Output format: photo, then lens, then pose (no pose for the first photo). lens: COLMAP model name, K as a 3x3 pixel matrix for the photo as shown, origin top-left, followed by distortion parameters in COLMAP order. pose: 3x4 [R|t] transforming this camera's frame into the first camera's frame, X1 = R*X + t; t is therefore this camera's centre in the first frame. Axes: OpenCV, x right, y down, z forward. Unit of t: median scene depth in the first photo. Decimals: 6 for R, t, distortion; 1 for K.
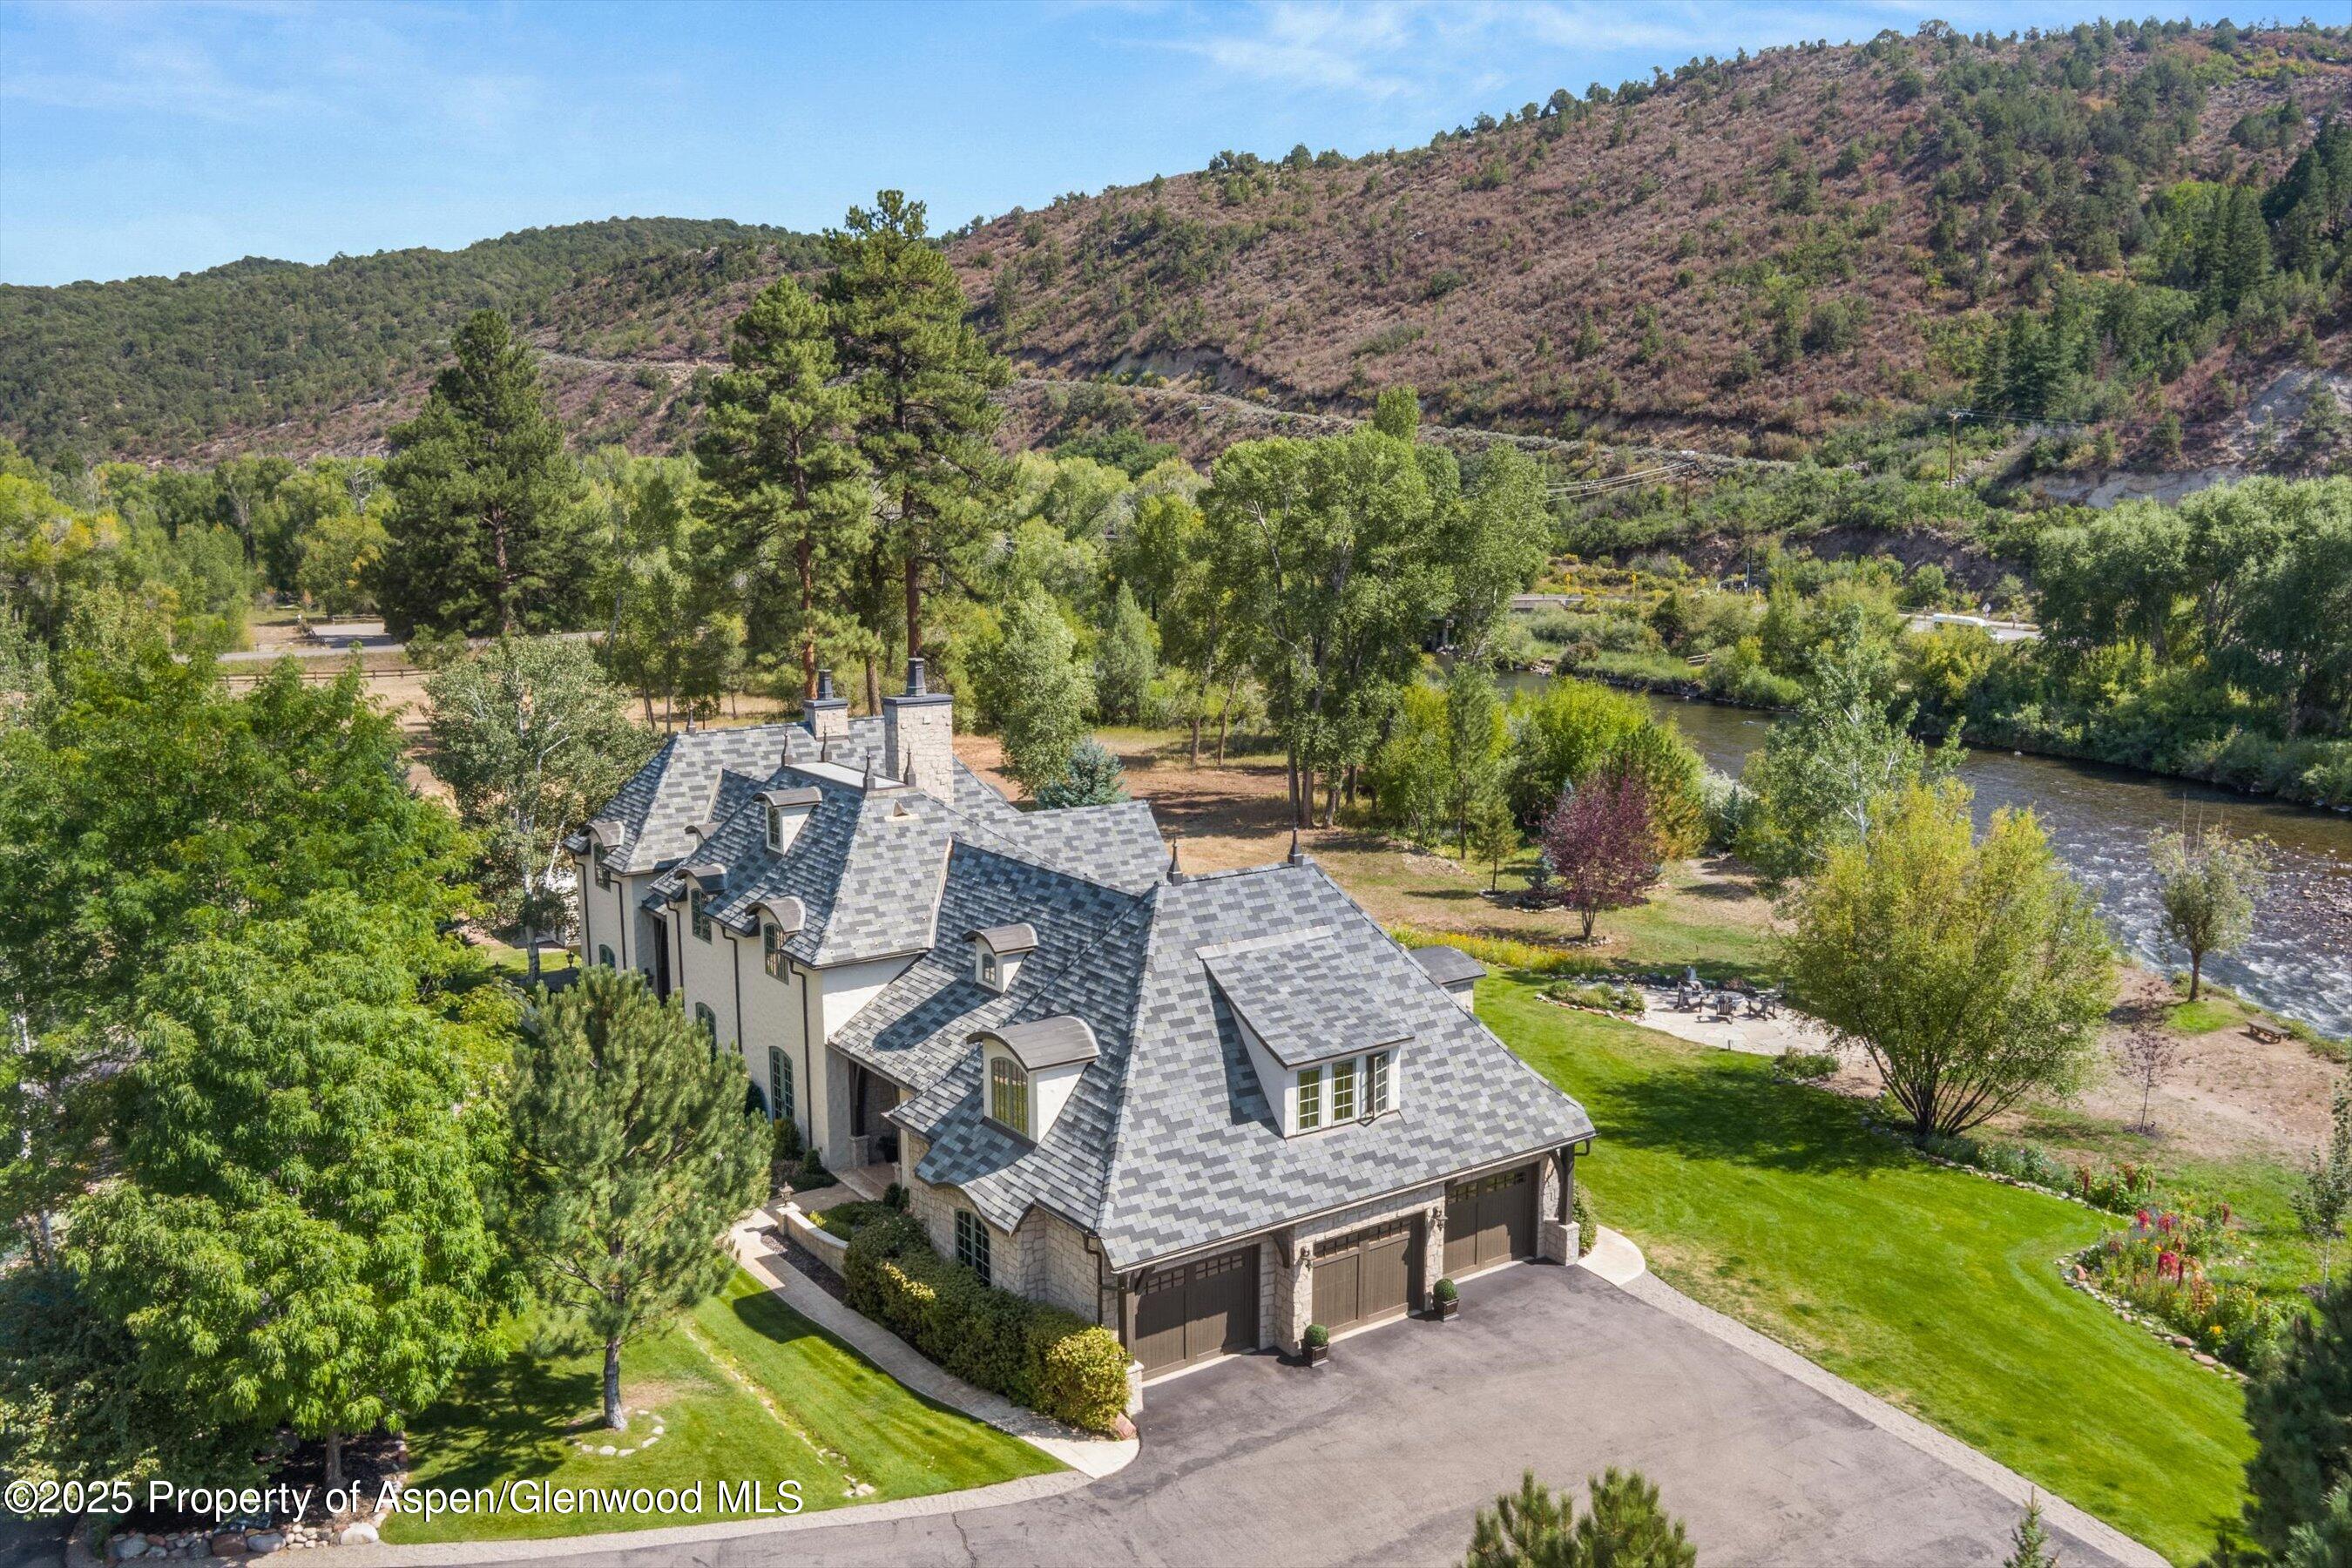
lens RADIAL K [[1910.9, 0, 1176.0], [0, 1910.9, 784.0], [0, 0, 1]] dist [-0.094723, 0.049950]
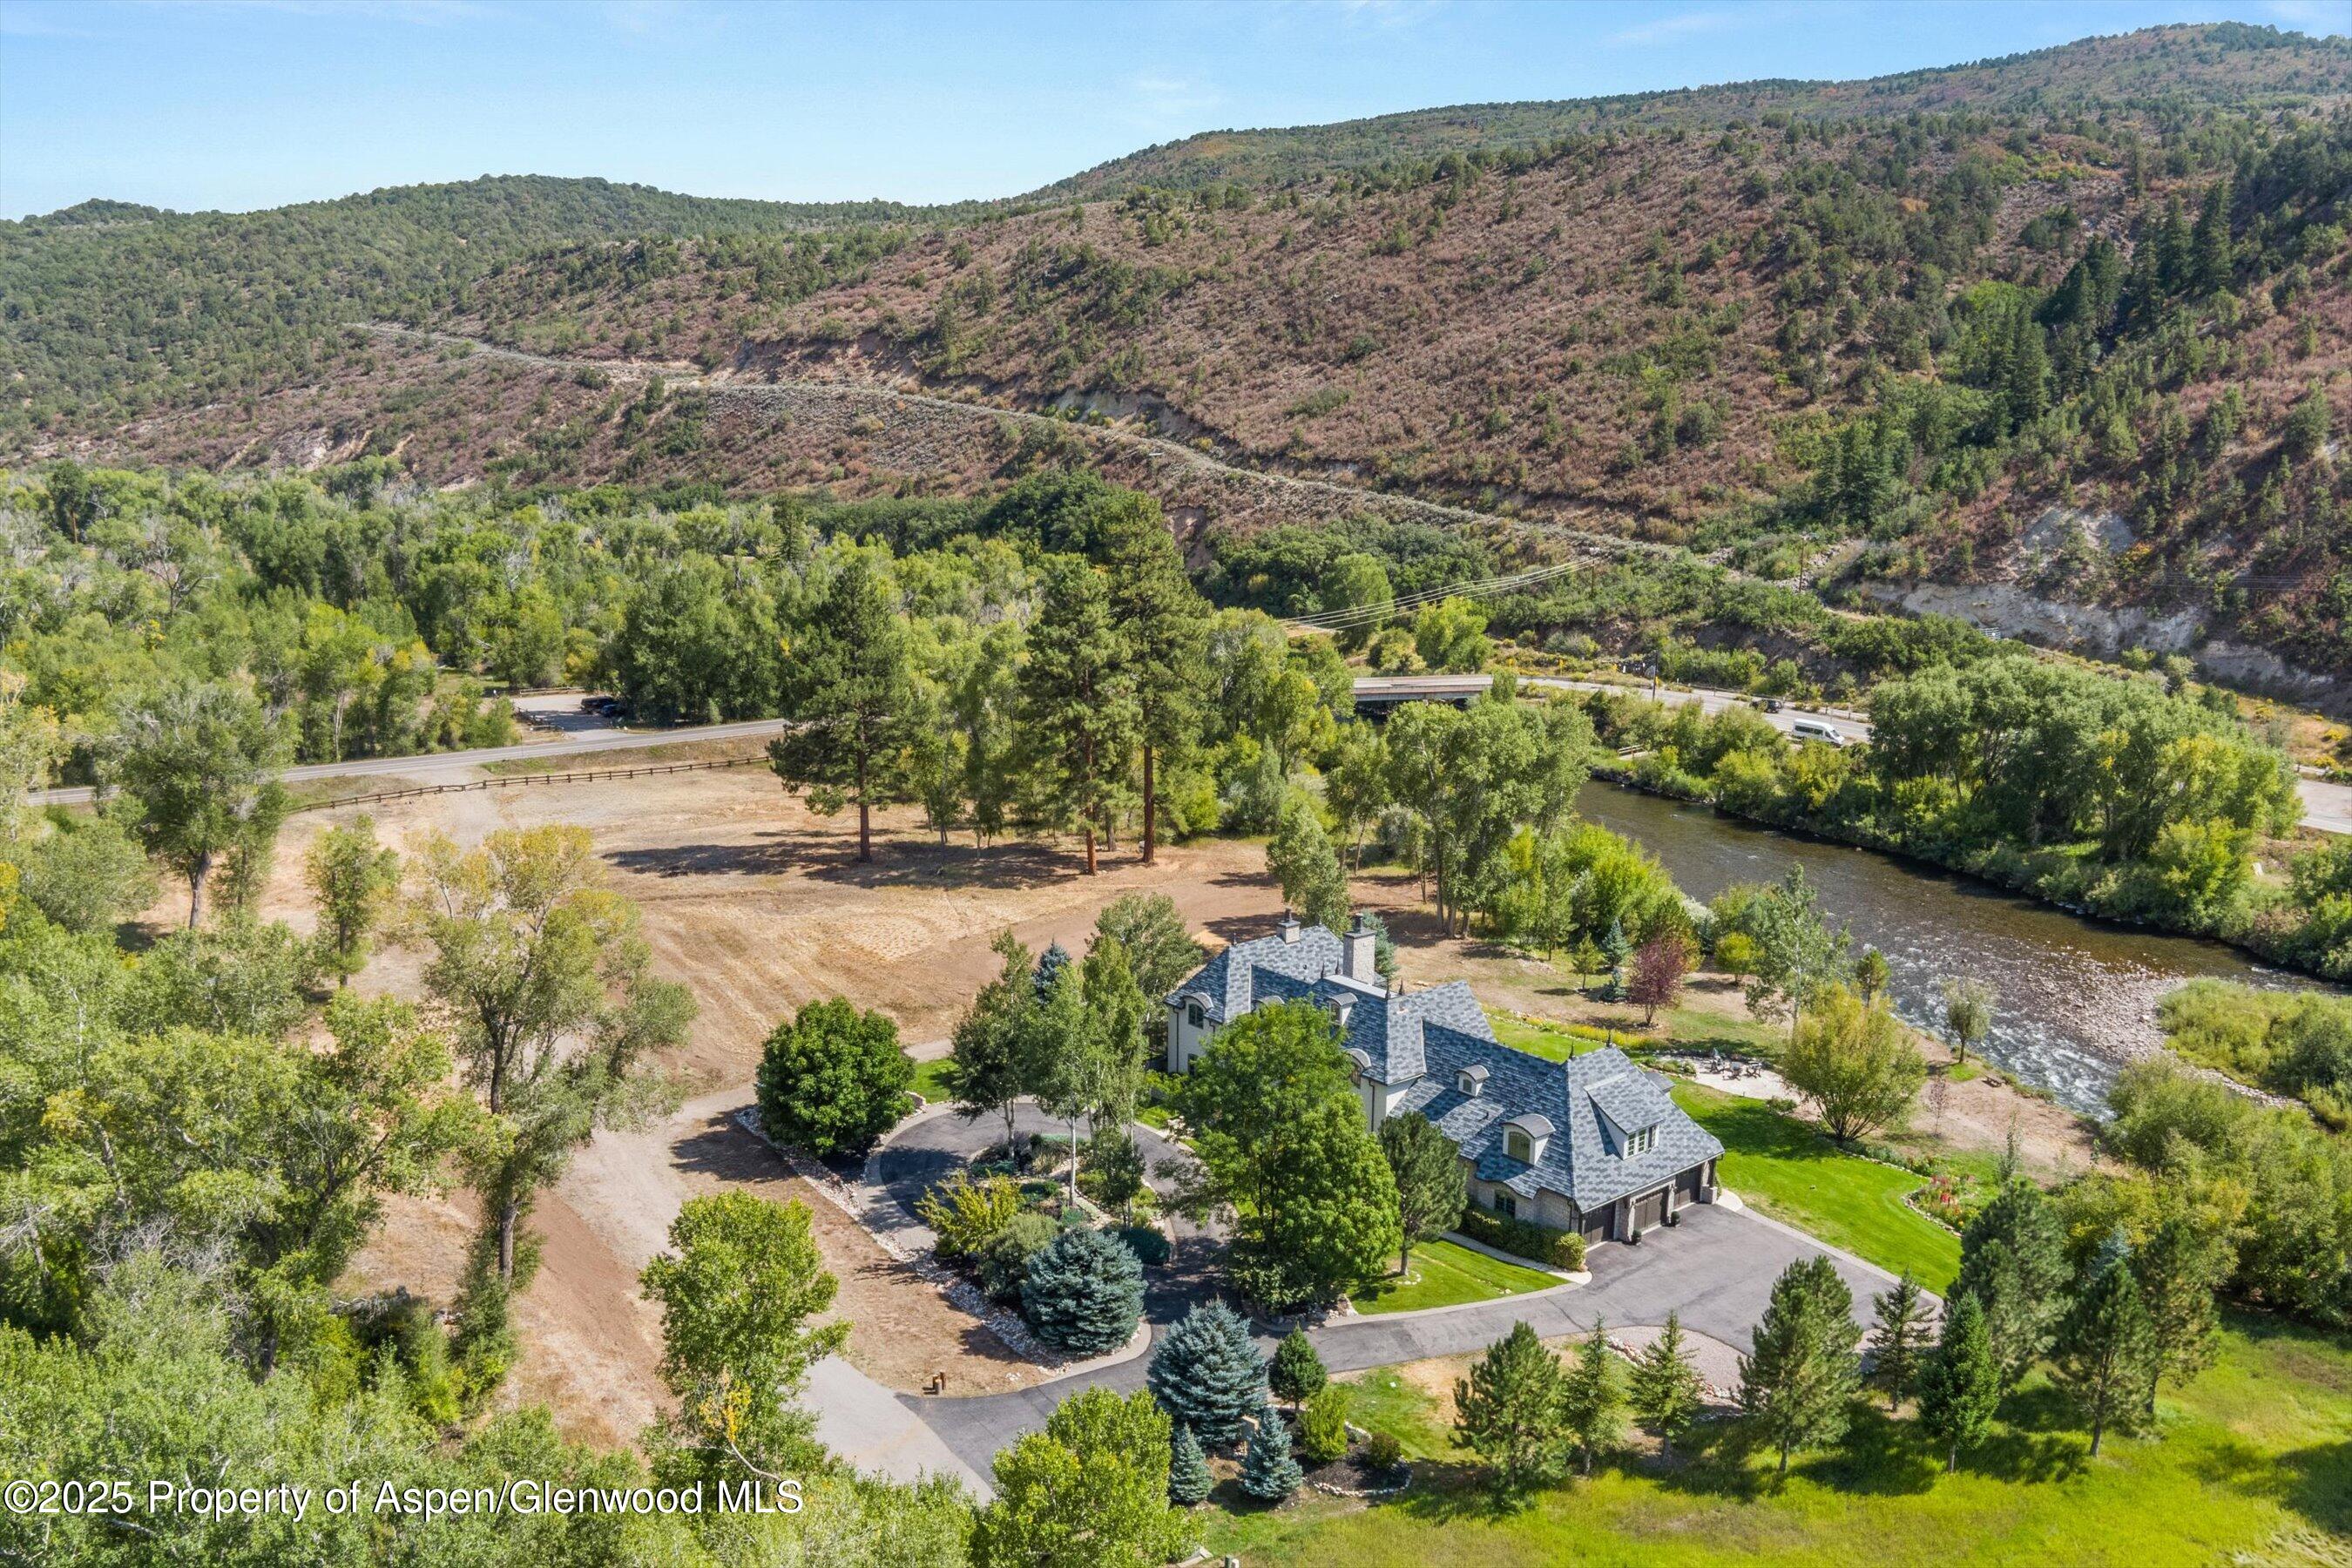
lens RADIAL K [[1908.9, 0, 1176.0], [0, 1908.9, 784.0], [0, 0, 1]] dist [-0.067248, -0.004775]
pose [[0.995732, -0.005674, 0.092121, -0.098859], [0.002062, 0.999227, 0.039257, -0.054402], [-0.092273, -0.038900, 0.994974, -0.190701]]
